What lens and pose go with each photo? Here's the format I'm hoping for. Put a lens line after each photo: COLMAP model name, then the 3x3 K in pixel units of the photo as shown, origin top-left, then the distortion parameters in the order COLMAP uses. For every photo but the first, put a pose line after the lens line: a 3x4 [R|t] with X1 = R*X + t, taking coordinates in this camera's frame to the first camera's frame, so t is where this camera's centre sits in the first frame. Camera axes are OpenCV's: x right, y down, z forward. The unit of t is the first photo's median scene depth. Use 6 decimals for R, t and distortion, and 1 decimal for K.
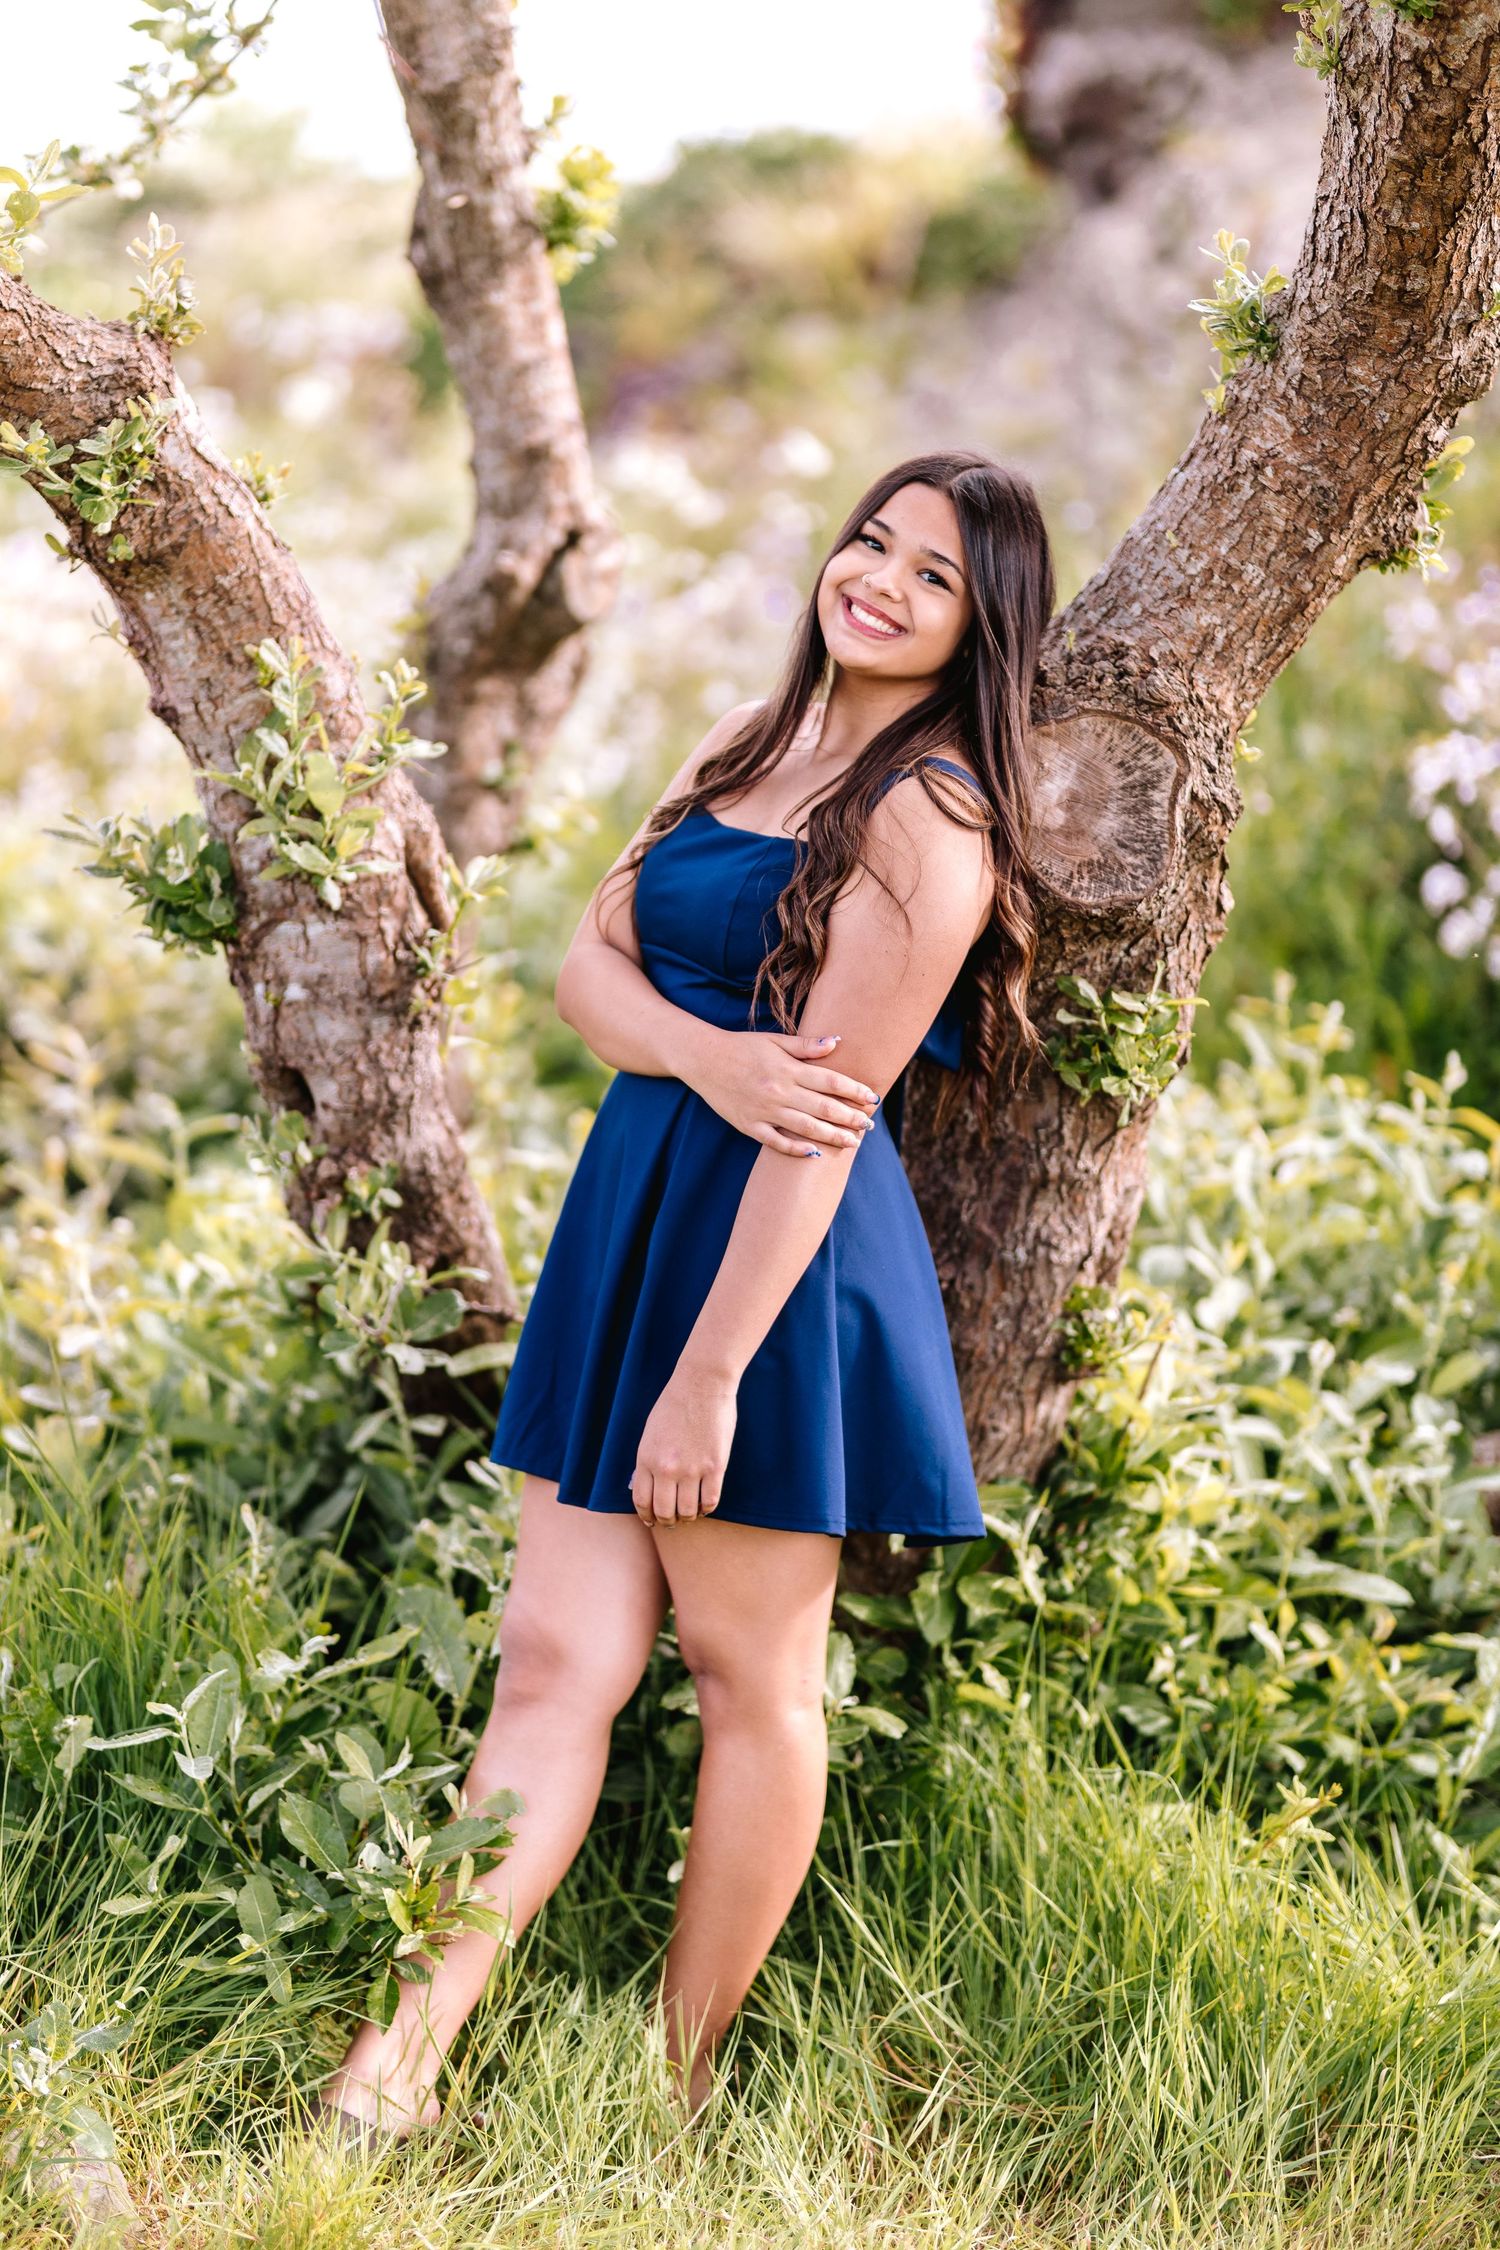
lens RADIAL K [[5541.0, 0, 750.0], [0, 5541.0, 1125.0], [0, 0, 1]] dist [-0.188799, 0.997091]
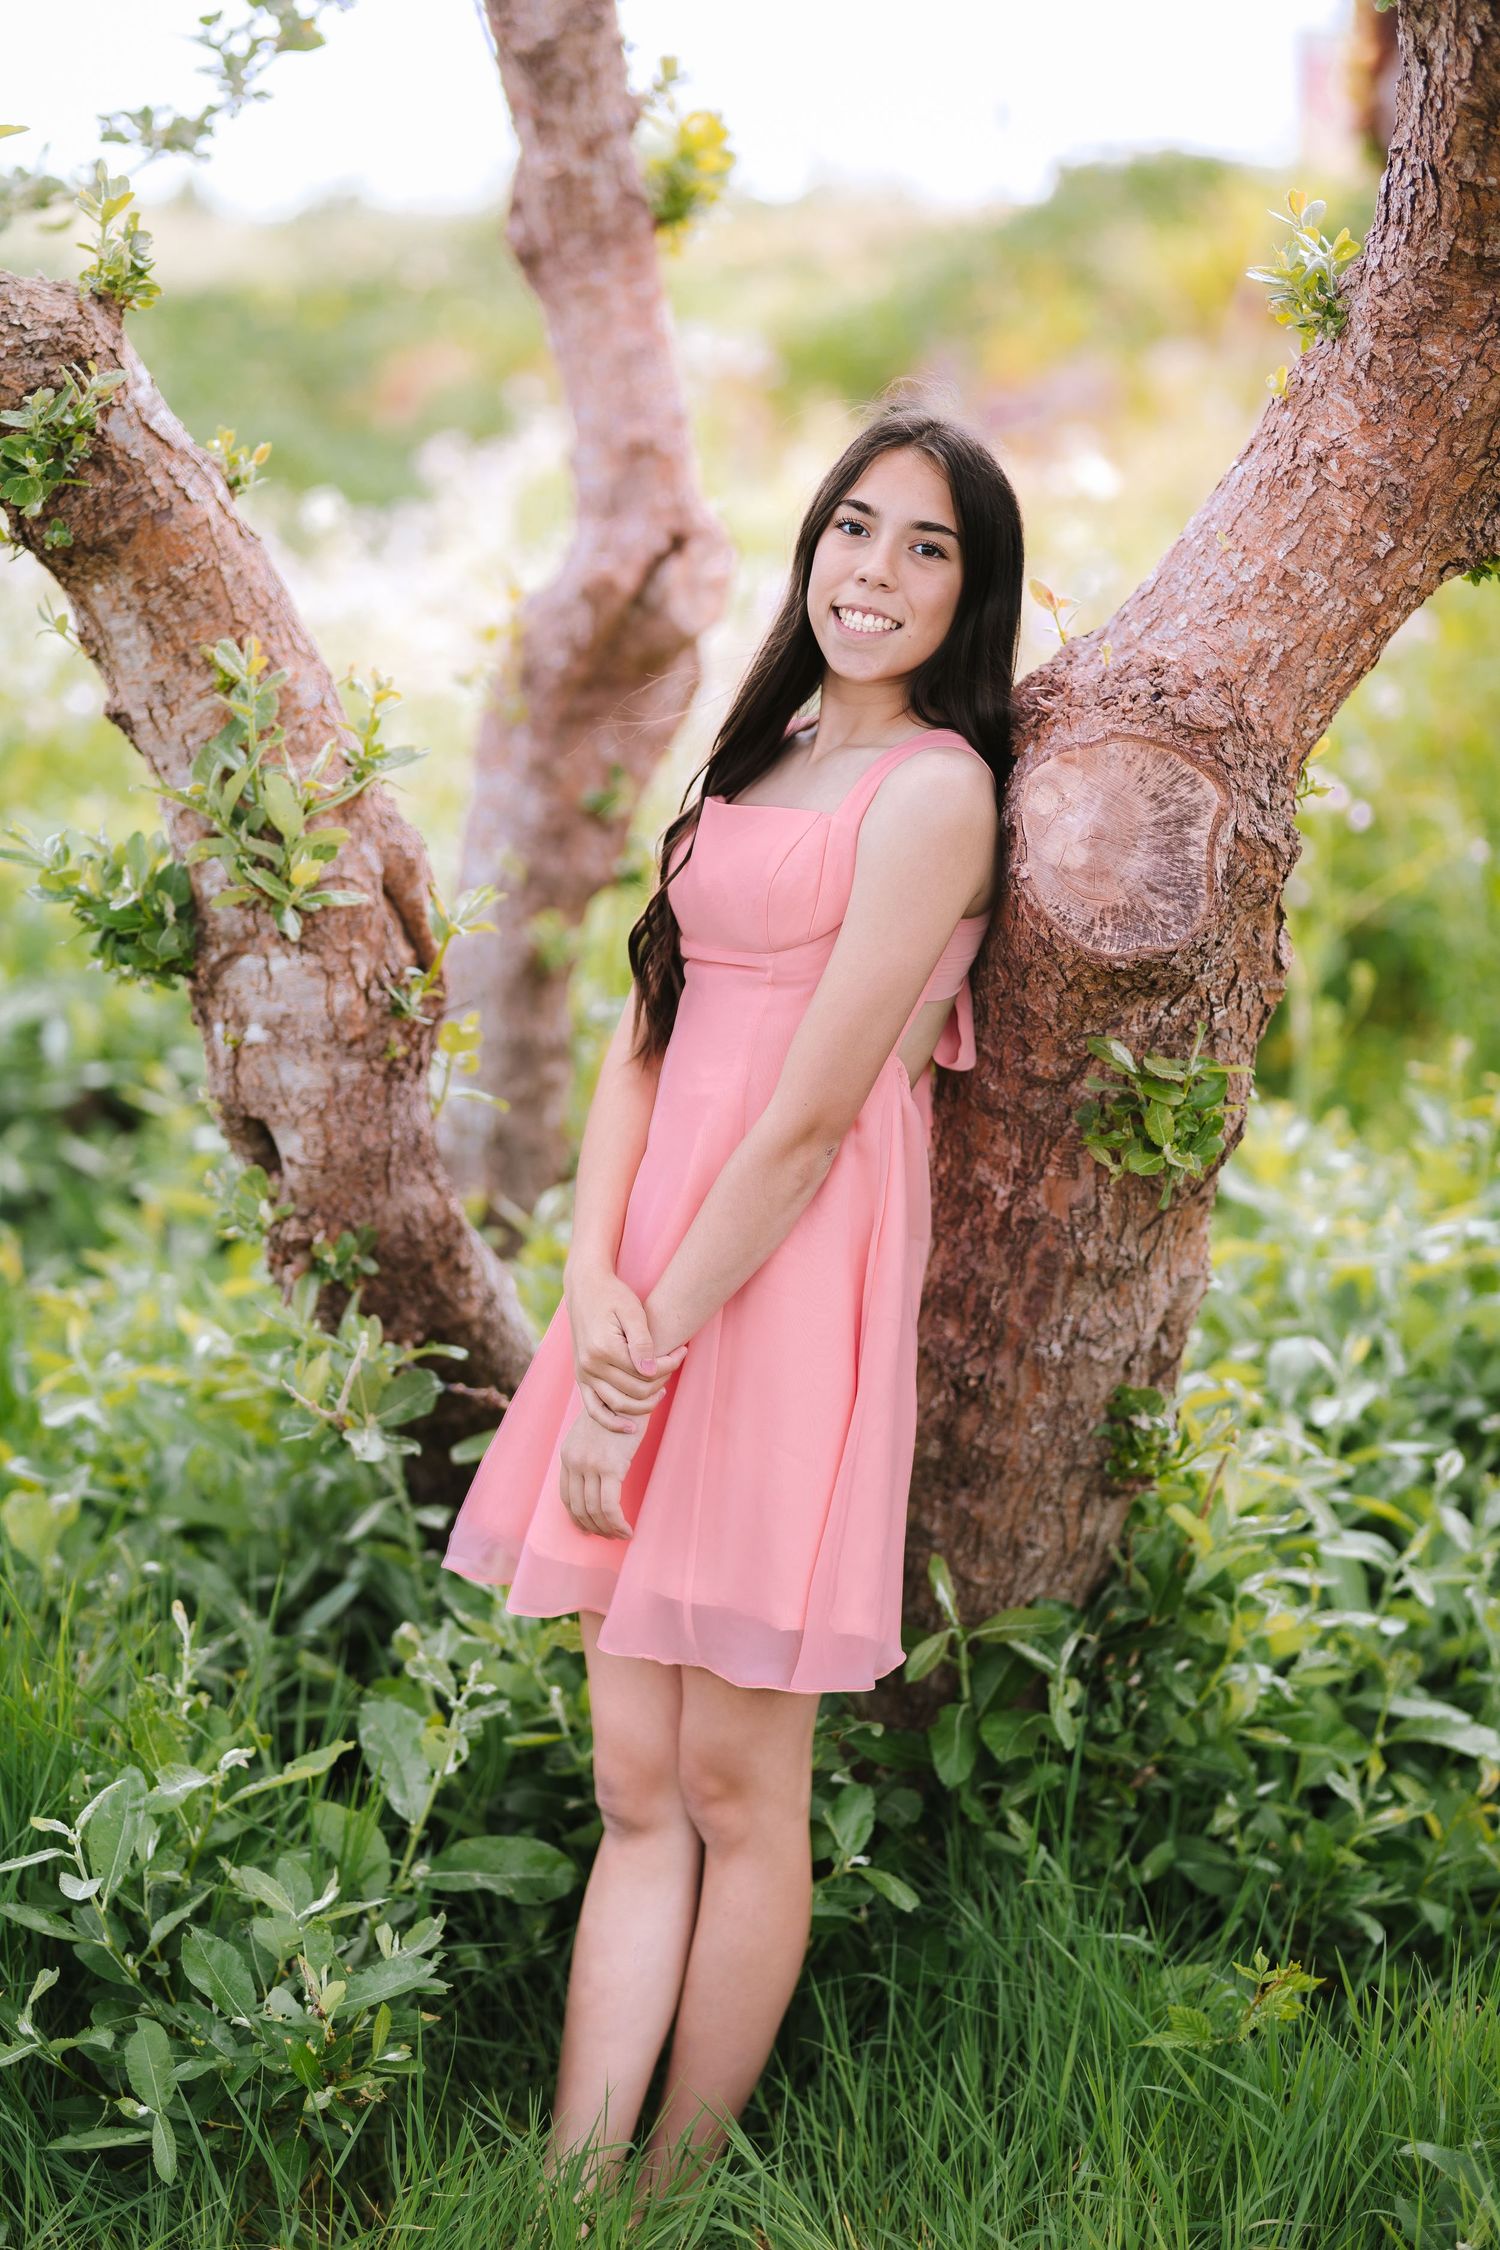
lens RADIAL K [[5463.5, 0, 750.0], [0, 5463.5, 1125.0], [0, 0, 1]] dist [-0.114774, 0.169962]
pose [[0.995018, 0.026259, -0.096174, 0.084099], [-0.027009, 0.999614, -0.006500, -0.005635], [0.095967, 0.009066, 0.995343, 0.128445]]
